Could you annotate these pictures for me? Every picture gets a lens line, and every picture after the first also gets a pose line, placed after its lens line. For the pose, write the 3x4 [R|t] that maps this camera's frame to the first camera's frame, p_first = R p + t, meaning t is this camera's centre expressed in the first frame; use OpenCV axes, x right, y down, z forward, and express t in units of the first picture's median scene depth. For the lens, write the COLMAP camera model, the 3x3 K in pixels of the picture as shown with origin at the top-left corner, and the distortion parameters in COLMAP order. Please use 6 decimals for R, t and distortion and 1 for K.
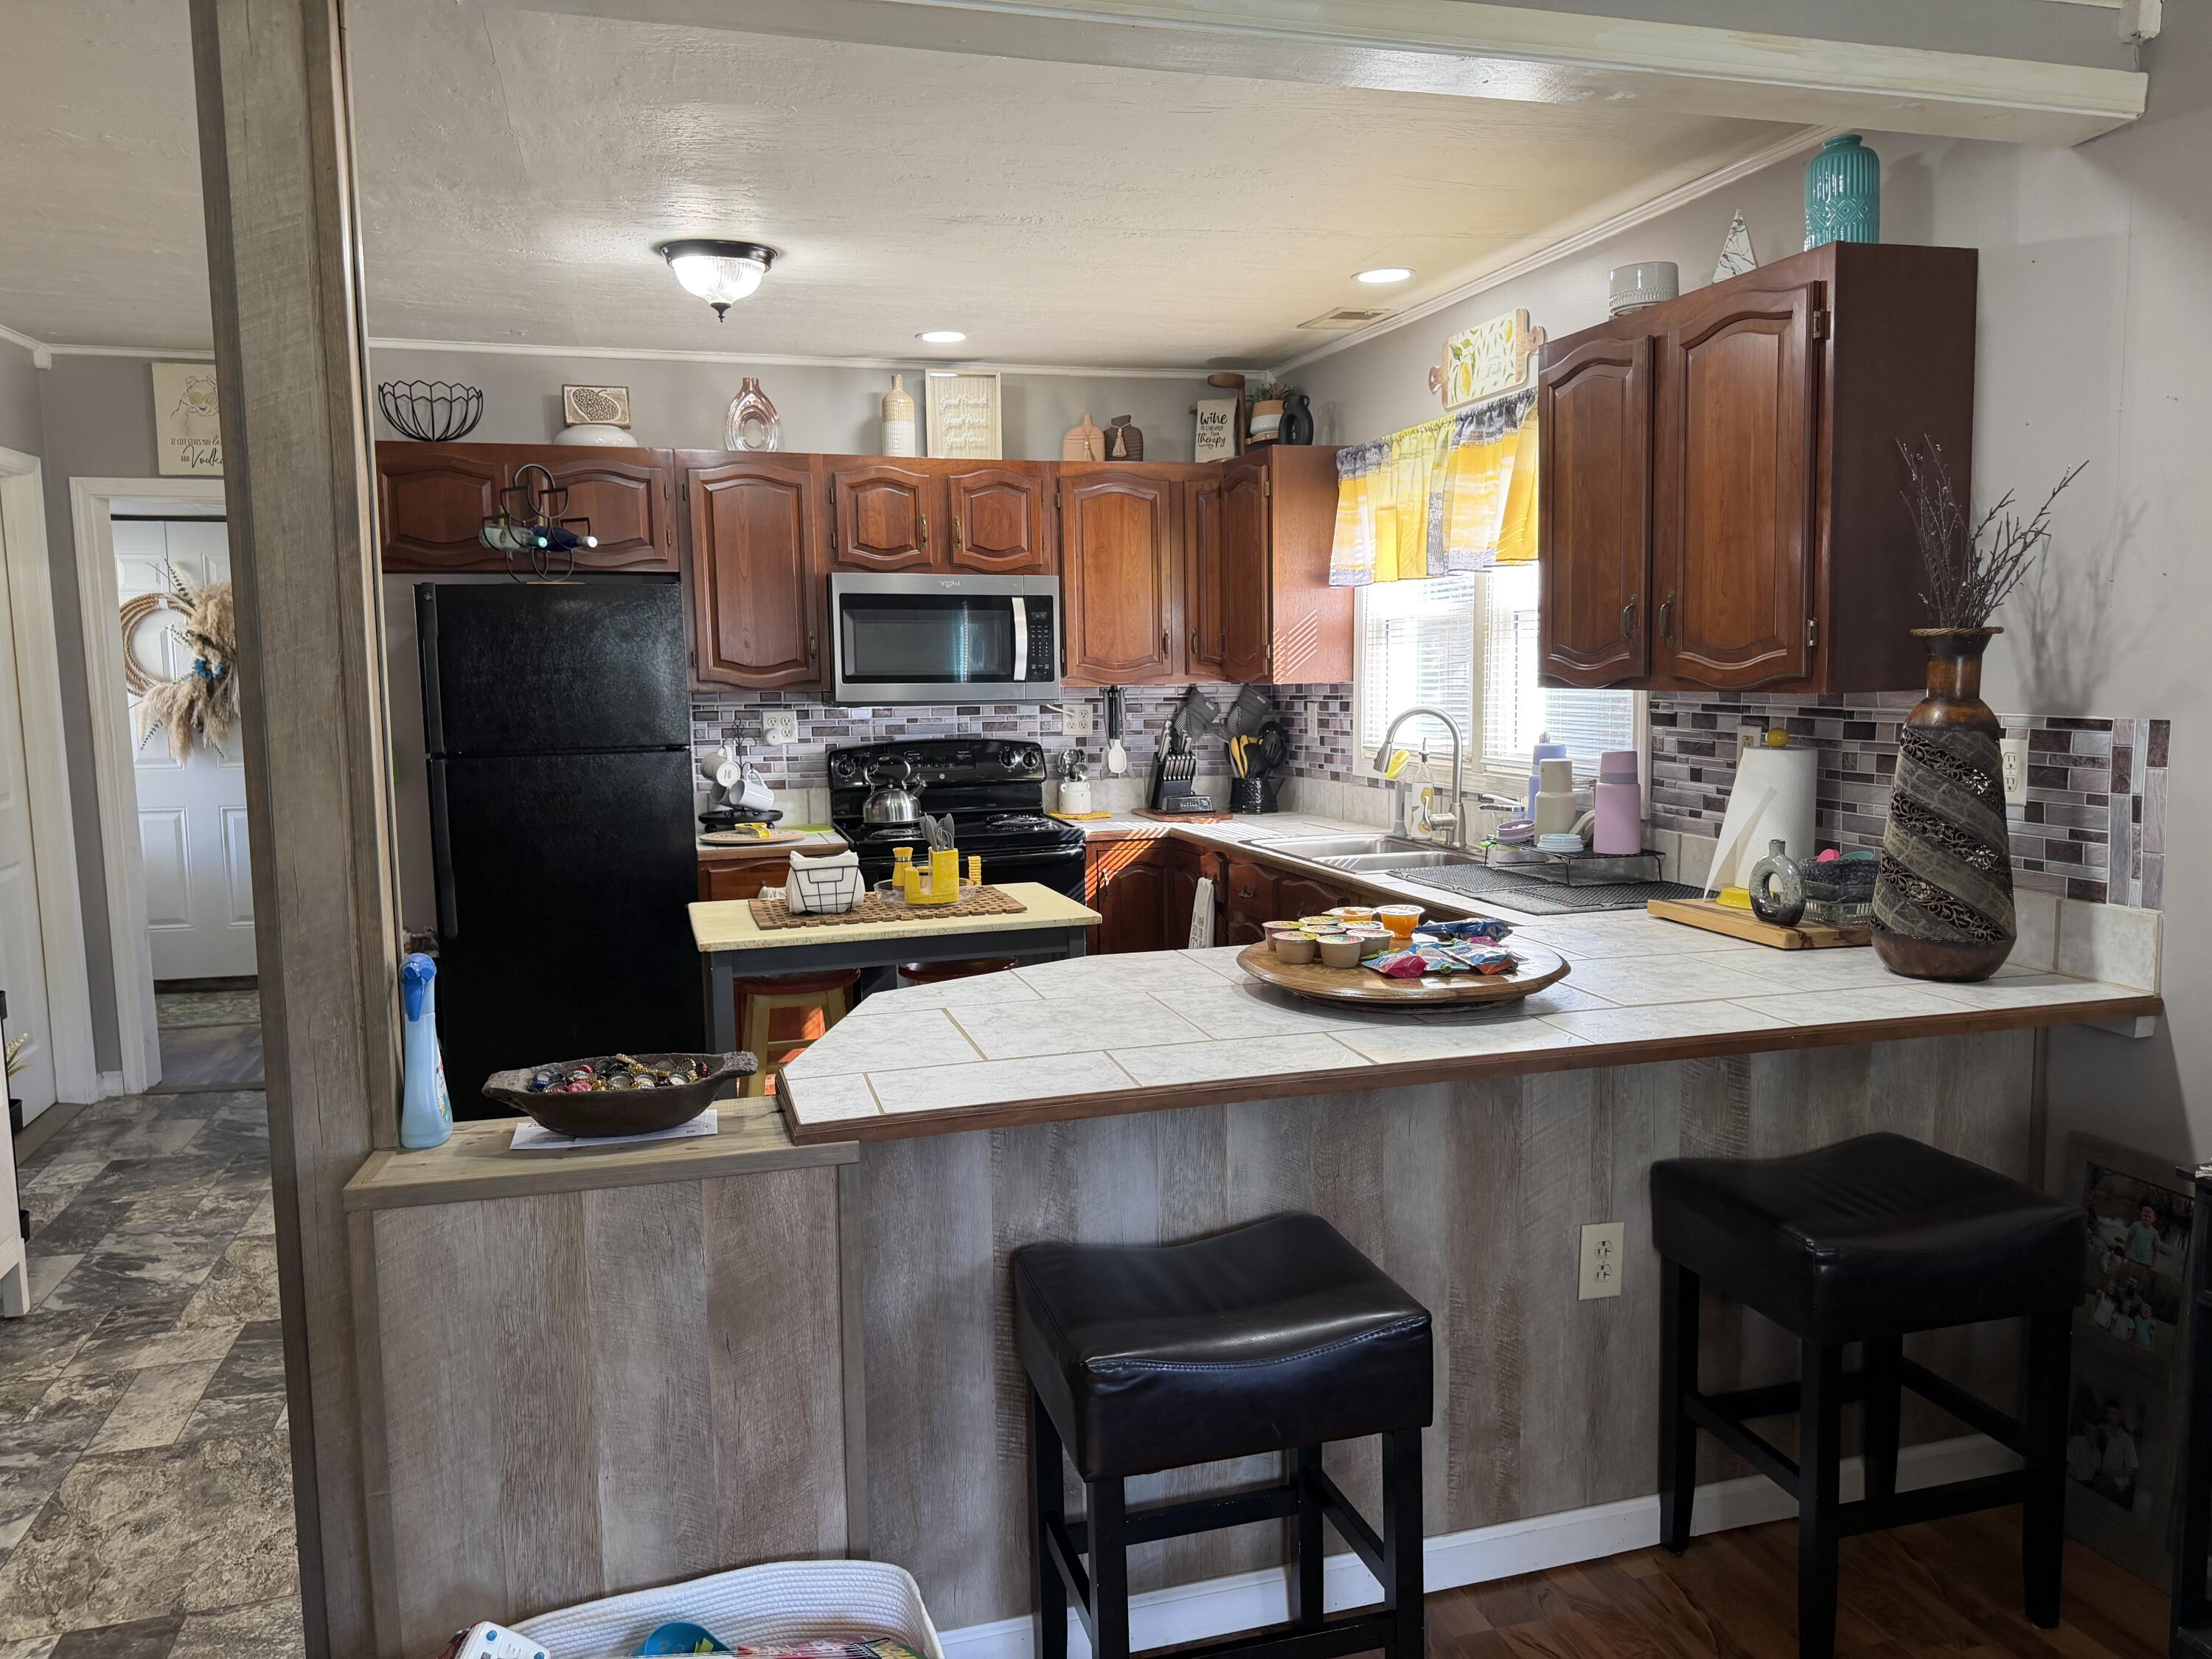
lens RADIAL K [[1576.1, 0, 1106.3], [0, 1576.1, 829.7], [0, 0, 1]] dist [0.067010, -0.070791]
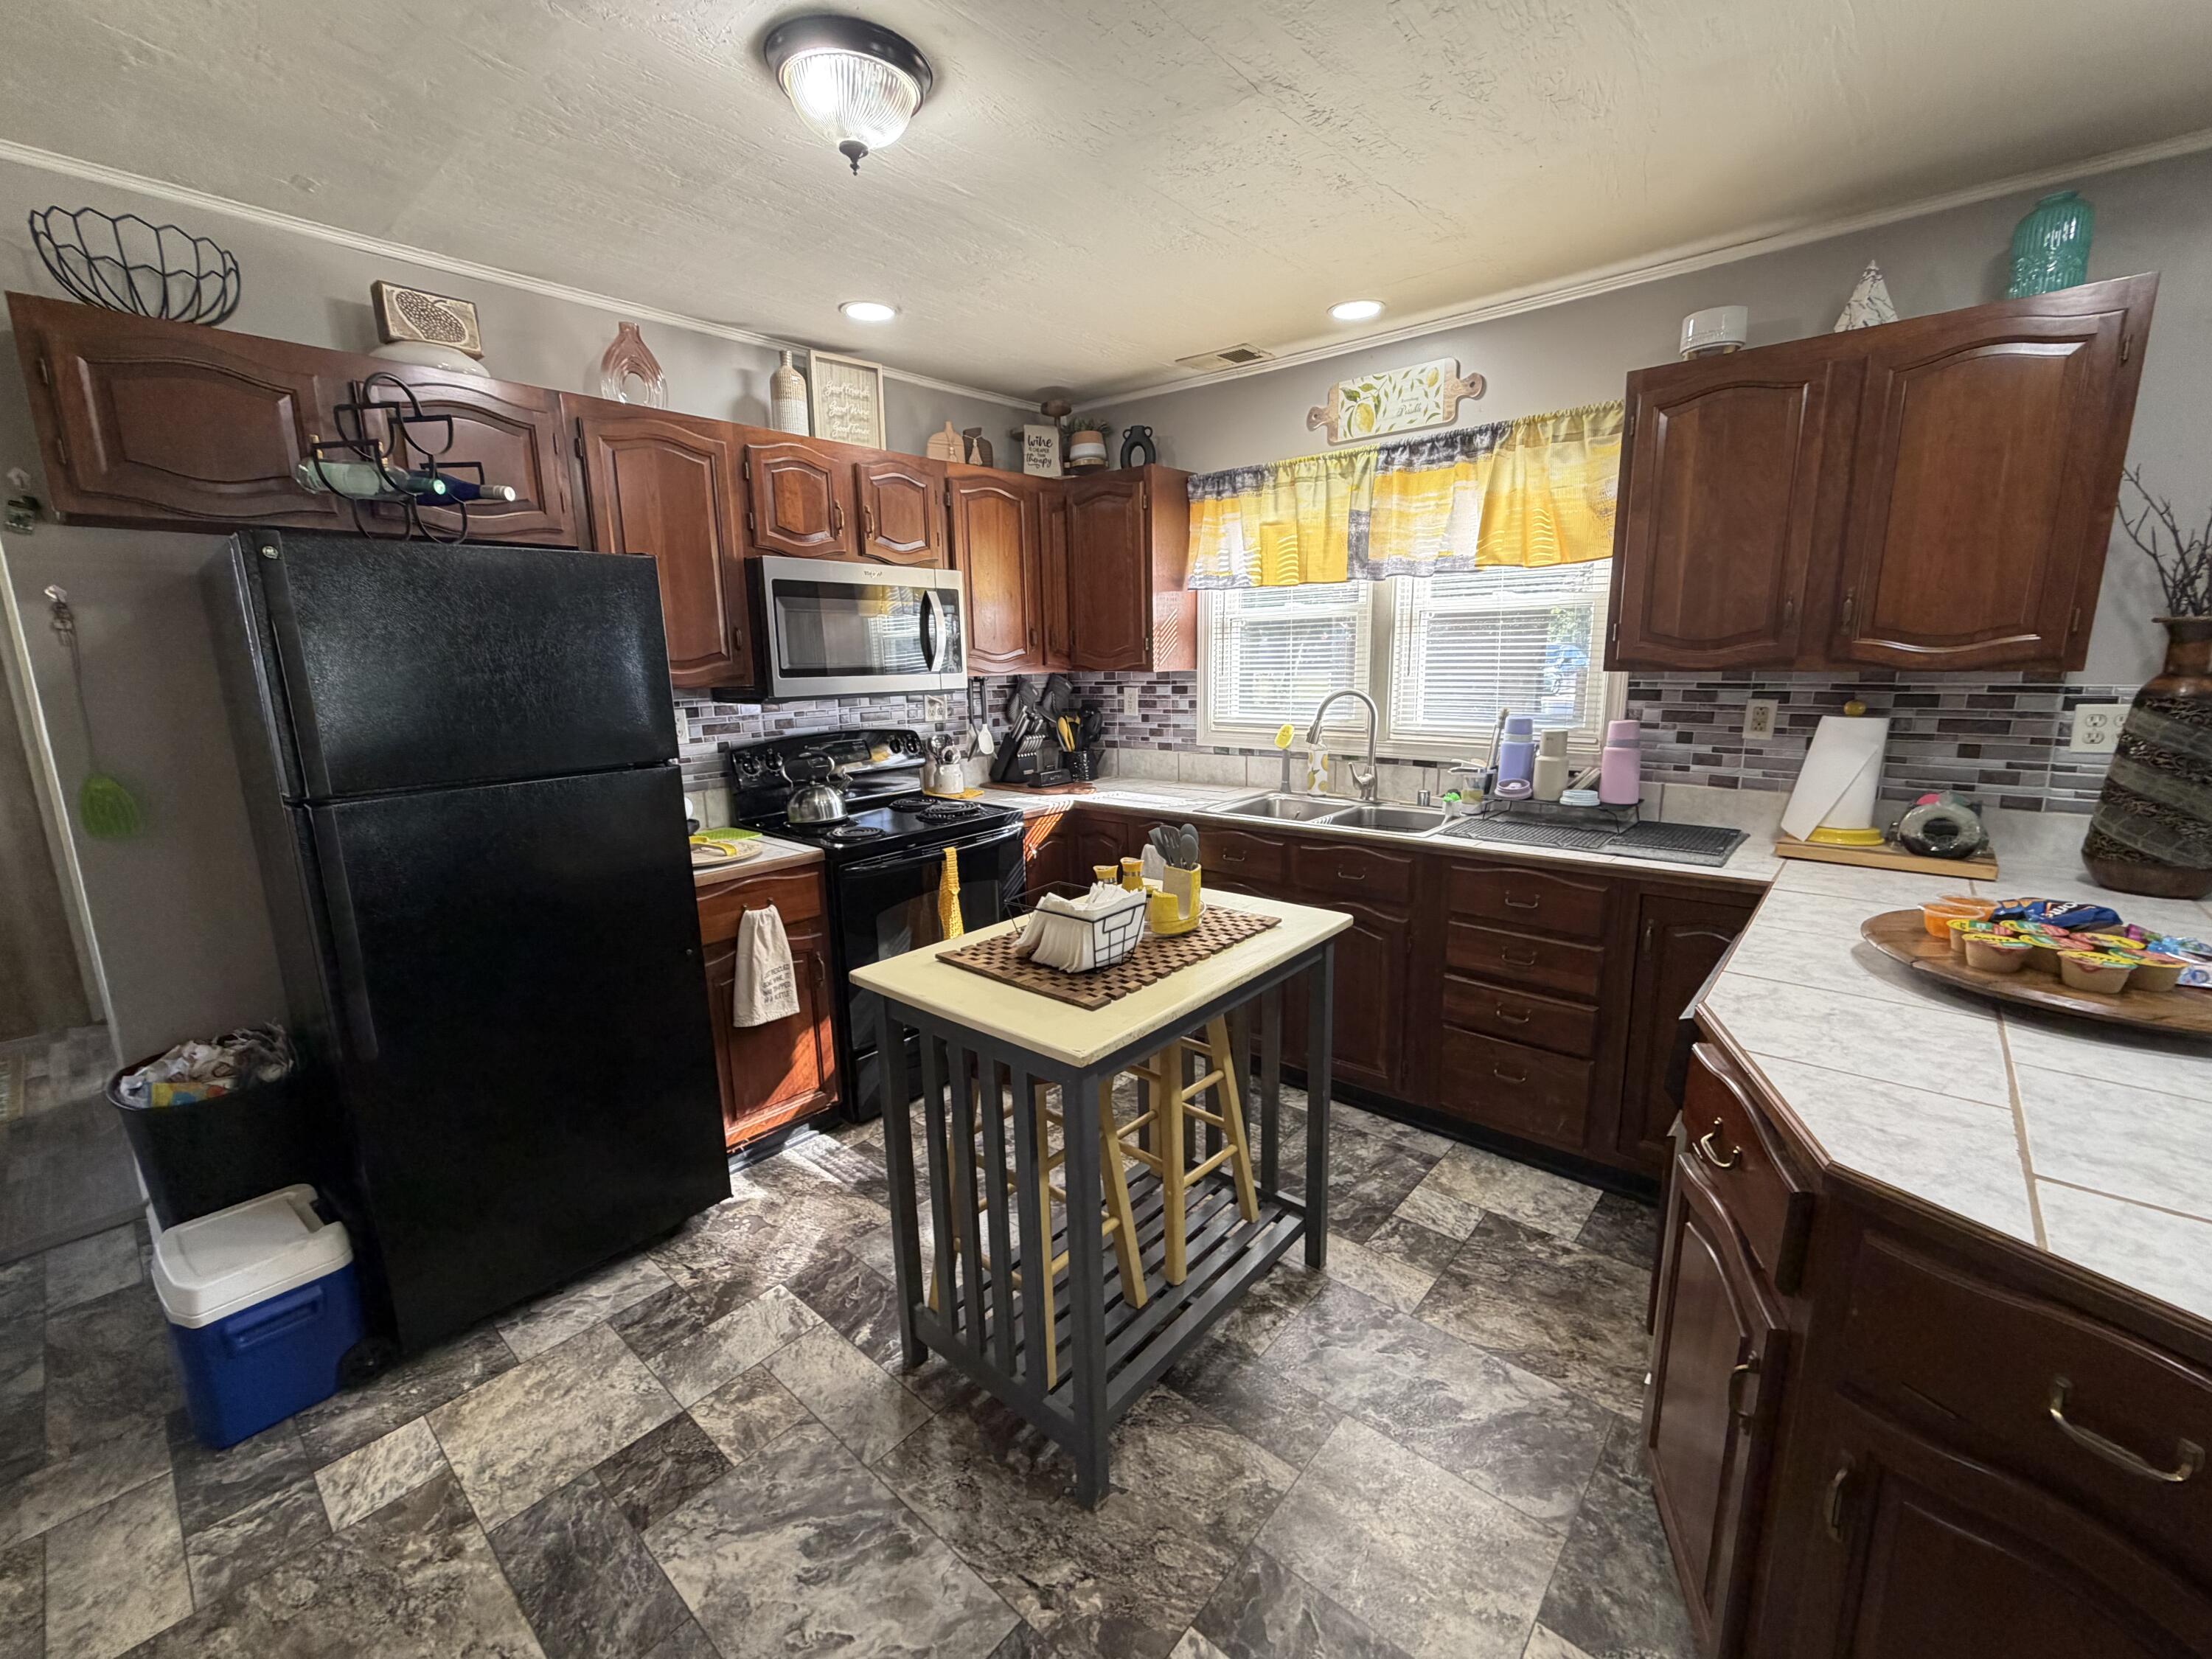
lens RADIAL K [[913.8, 0, 1101.3], [0, 913.8, 817.9], [0, 0, 1]] dist [-0.007402, 0.000288]
pose [[0.840956, -0.098287, 0.532102, -0.299822], [0.063583, 0.994502, 0.083210, -0.043192], [-0.537355, -0.036144, 0.842581, 0.441440]]
